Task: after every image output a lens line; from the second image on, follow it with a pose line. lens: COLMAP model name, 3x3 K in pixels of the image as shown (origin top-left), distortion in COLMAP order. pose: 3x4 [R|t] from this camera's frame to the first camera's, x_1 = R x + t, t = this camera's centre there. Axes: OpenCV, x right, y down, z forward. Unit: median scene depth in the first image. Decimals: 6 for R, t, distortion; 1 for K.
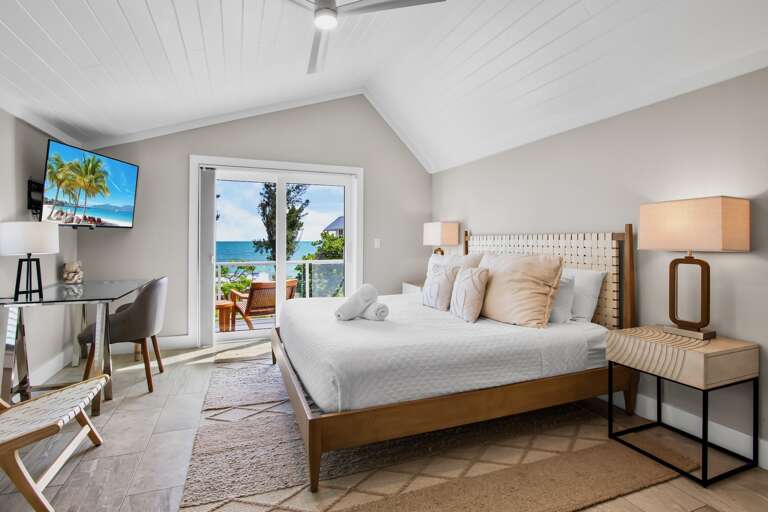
lens RADIAL K [[378.4, 0, 382.0], [0, 378.4, 238.3], [0, 0, 1]] dist [-0.018460, -0.000325]
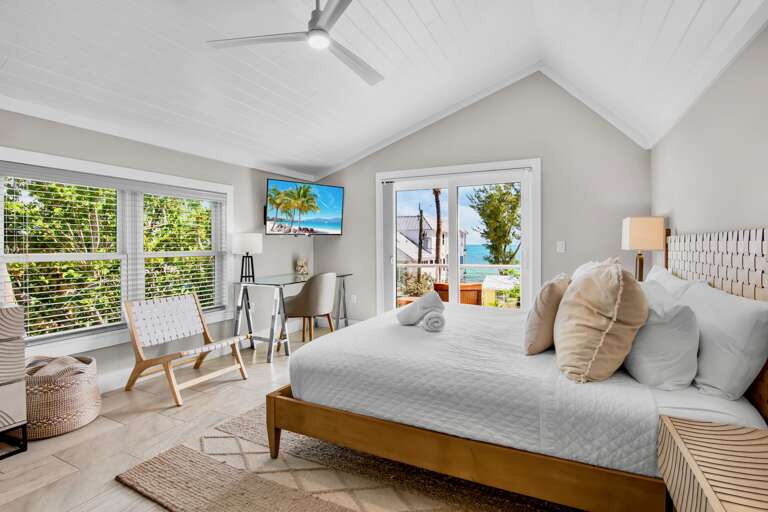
lens RADIAL K [[376.0, 0, 382.6], [0, 376.0, 249.3], [0, 0, 1]] dist [-0.019867, 0.000026]
pose [[0.683578, 0.007087, -0.729843, 0.475665], [0.007083, 0.999841, 0.016342, 0.002935], [0.729843, -0.016341, 0.683419, 0.243715]]
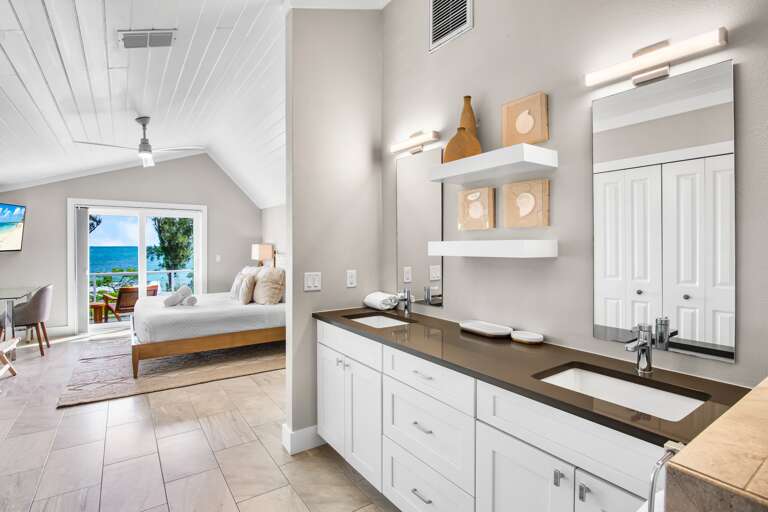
lens RADIAL K [[376.0, 0, 382.6], [0, 376.0, 249.3], [0, 0, 1]] dist [-0.019867, 0.000026]
pose [[0.972101, -0.003689, 0.234535, 0.388556], [-0.000302, 0.999856, 0.016978, -0.068206], [-0.234564, -0.016575, 0.971959, -0.785582]]
